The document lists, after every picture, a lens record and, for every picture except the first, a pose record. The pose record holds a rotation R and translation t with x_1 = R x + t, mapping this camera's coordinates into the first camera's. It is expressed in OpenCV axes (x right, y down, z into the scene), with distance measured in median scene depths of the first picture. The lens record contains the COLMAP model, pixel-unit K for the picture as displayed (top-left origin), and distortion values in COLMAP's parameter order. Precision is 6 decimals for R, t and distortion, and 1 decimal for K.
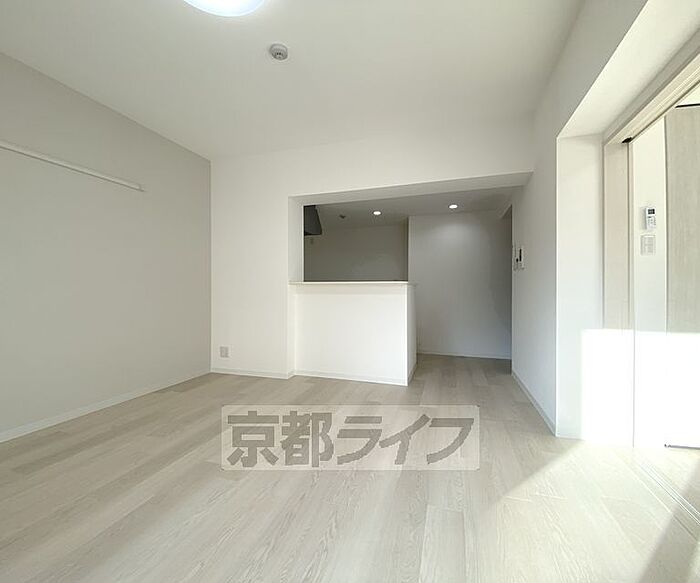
lens RADIAL K [[305.7, 0, 350.0], [0, 305.7, 291.5], [0, 0, 1]] dist [0.000177, -0.016217]
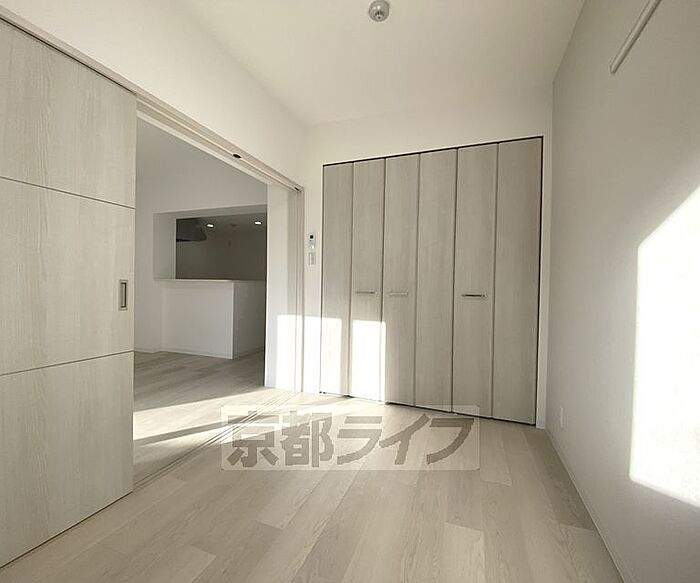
lens RADIAL K [[316.1, 0, 350.0], [0, 316.1, 291.5], [0, 0, 1]] dist [0.031237, -0.029426]
pose [[0.998281, 0.022862, -0.053964, 0.716016], [-0.022515, 0.999722, 0.007041, -0.005314], [0.054110, -0.005814, 0.998518, -0.316875]]
